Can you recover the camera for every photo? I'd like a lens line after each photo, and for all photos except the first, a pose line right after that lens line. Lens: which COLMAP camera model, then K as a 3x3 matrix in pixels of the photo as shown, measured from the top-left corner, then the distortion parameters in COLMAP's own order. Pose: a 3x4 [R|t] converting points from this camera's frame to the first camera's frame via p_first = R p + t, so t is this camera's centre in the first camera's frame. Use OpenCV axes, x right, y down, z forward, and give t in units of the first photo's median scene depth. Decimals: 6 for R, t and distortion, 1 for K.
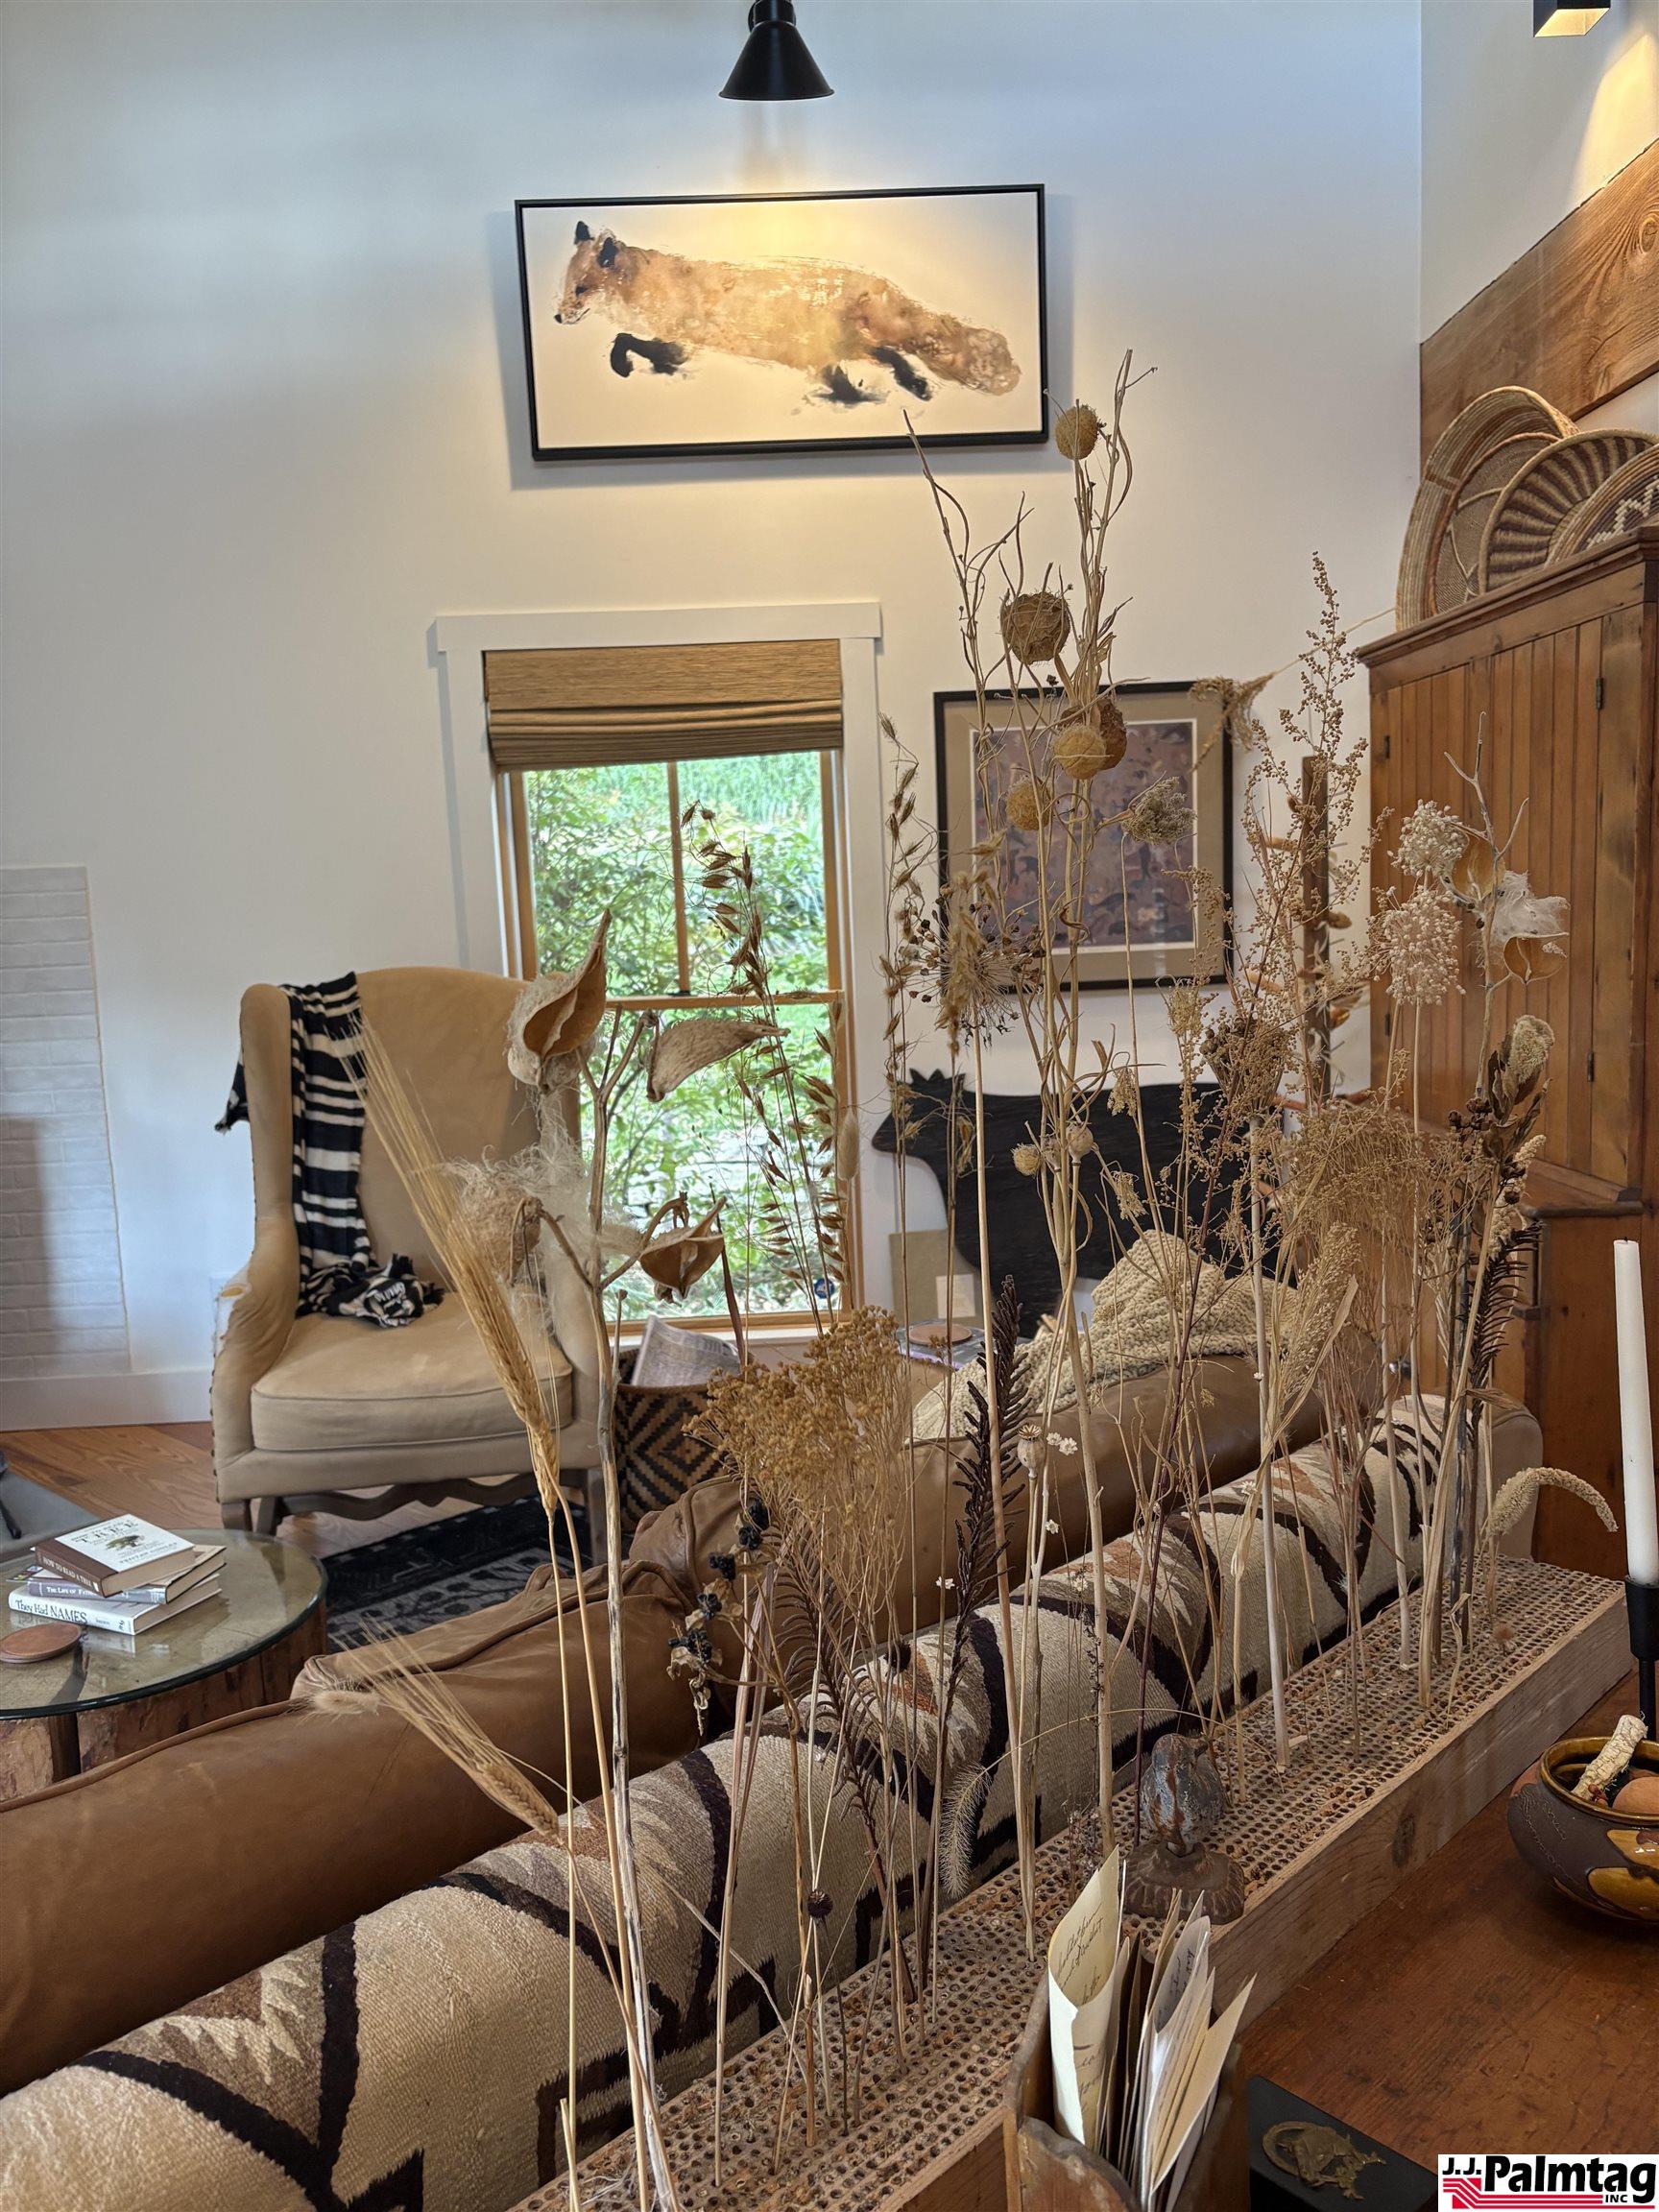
lens RADIAL K [[1649.8, 0, 826.2], [0, 1649.8, 1113.3], [0, 0, 1]] dist [0.003458, -0.006076]
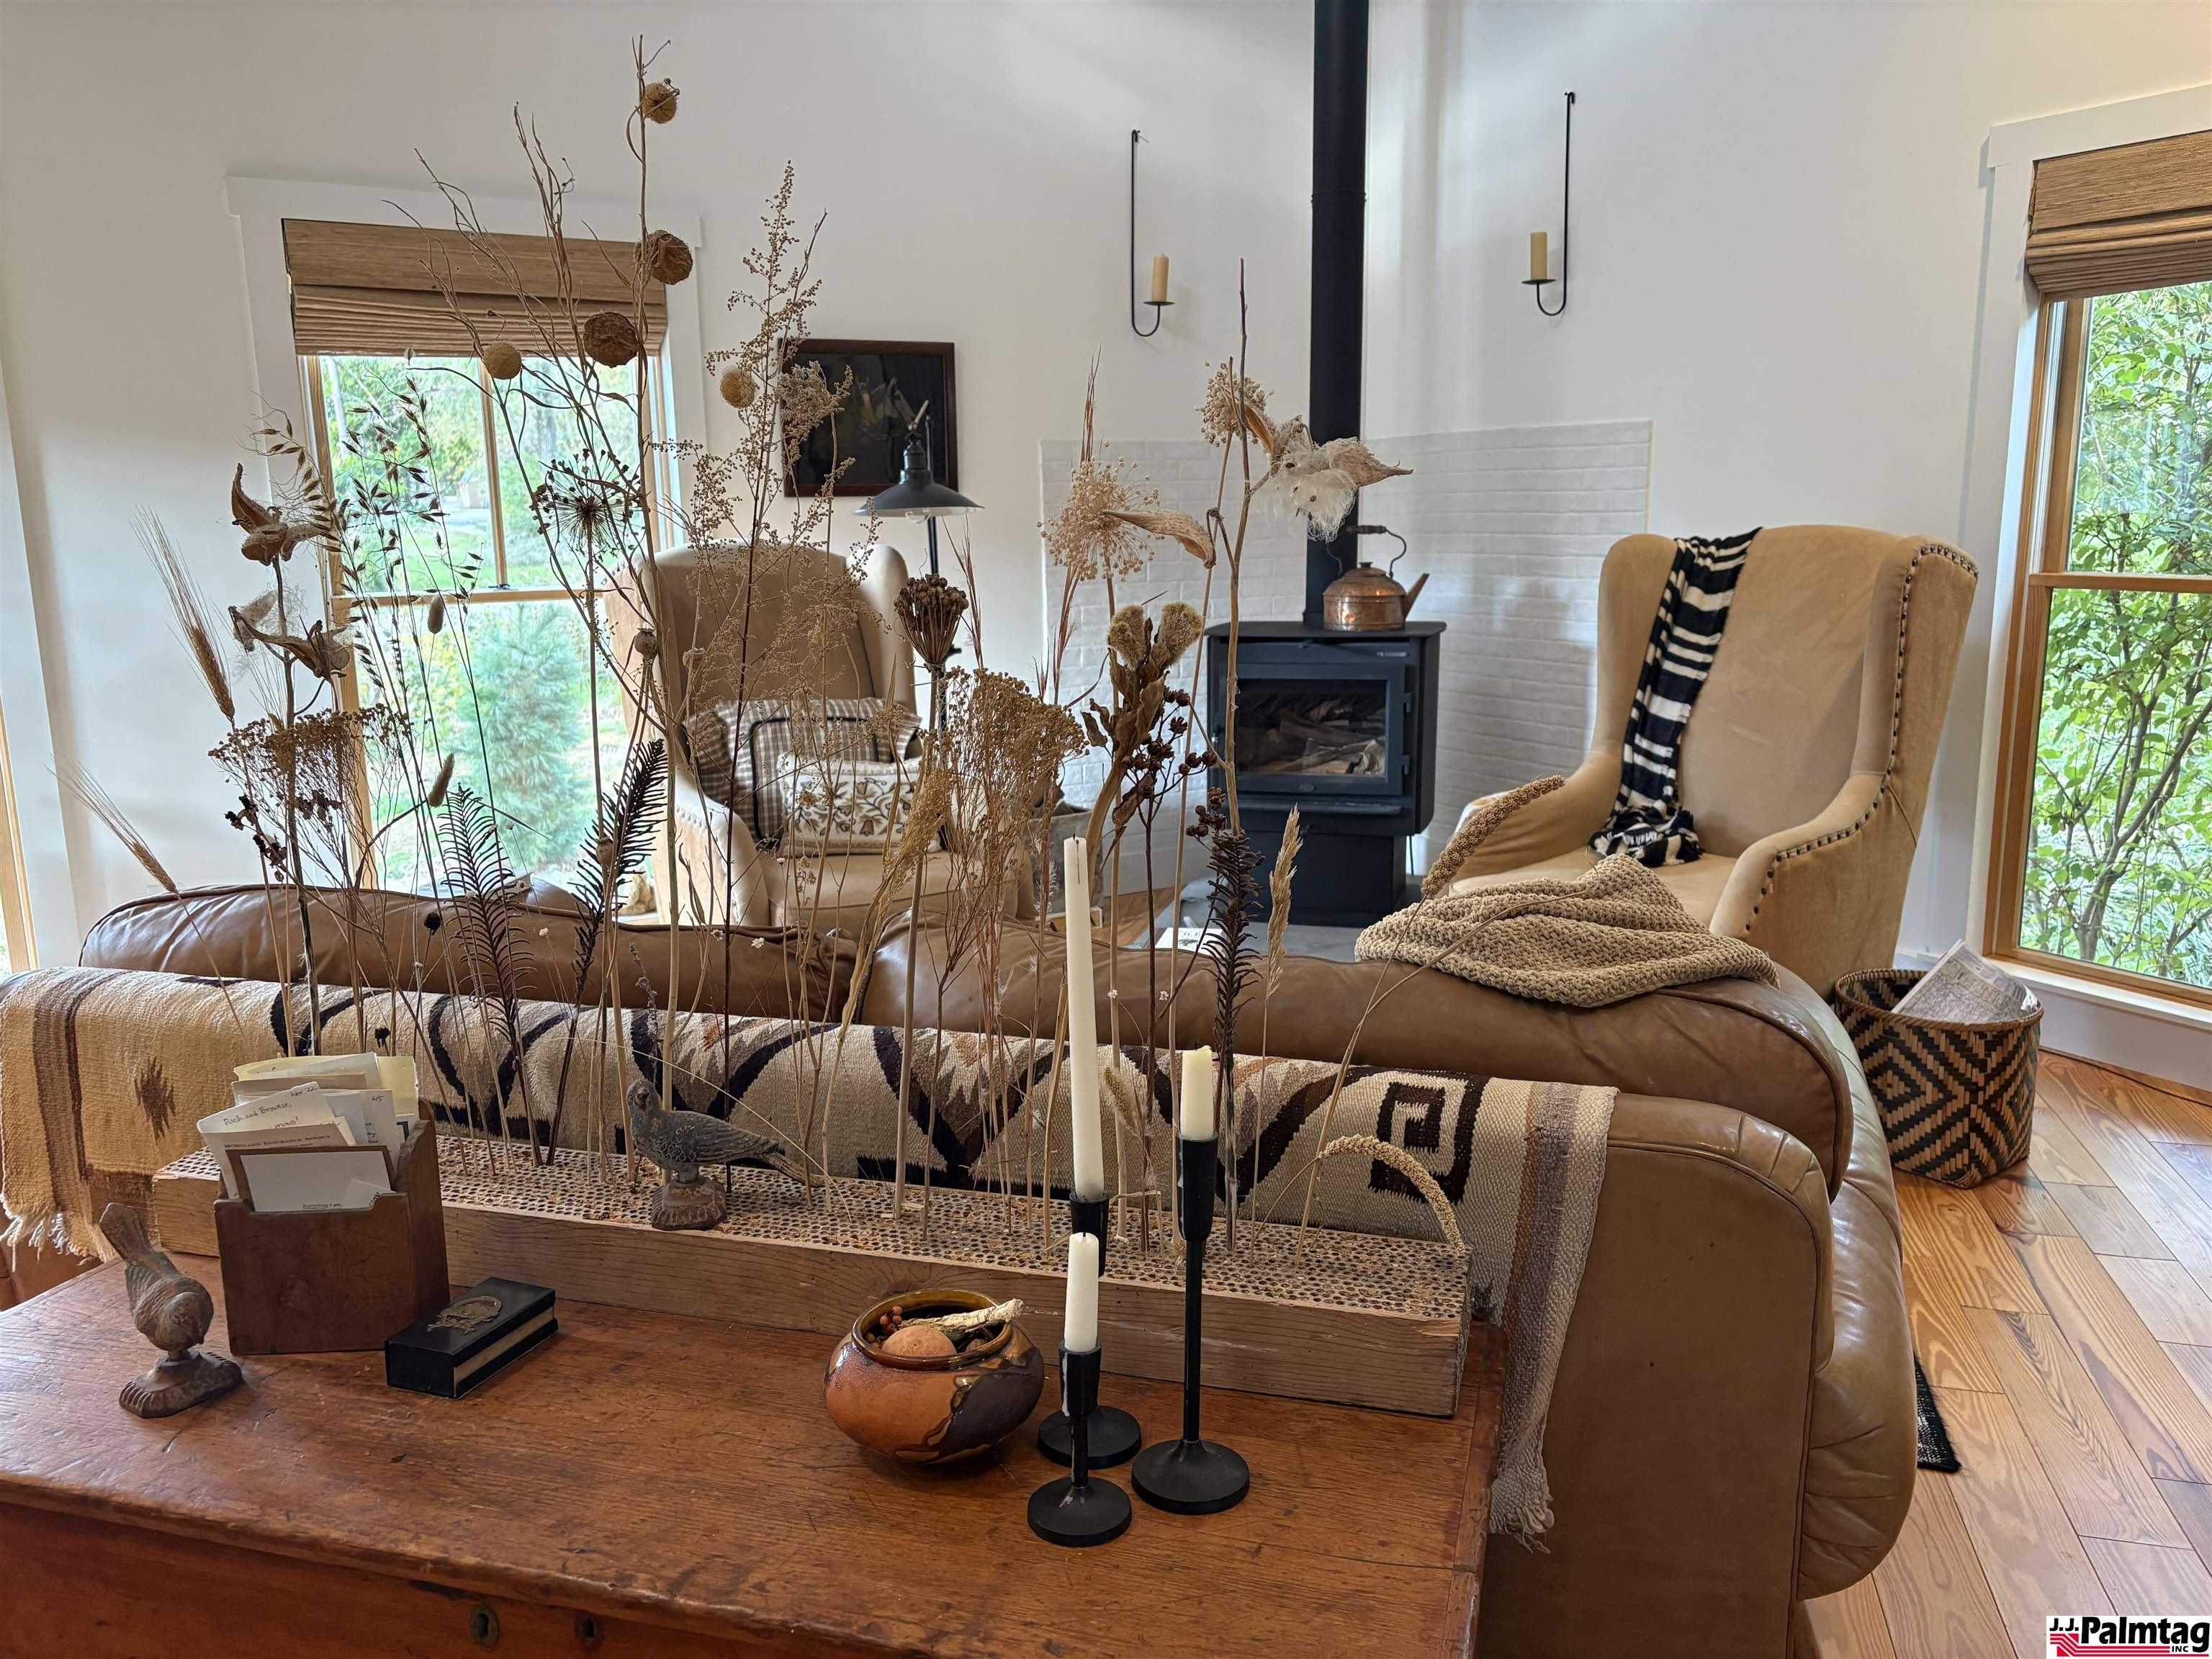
lens RADIAL K [[1649.8, 0, 1100.1], [0, 1649.8, 827.1], [0, 0, 1]] dist [0.003458, -0.006076]
pose [[0.485909, 0.195769, -0.851802, 0.423173], [-0.108787, 0.980560, 0.163304, -0.029271], [0.867213, 0.013314, 0.497760, 0.172106]]
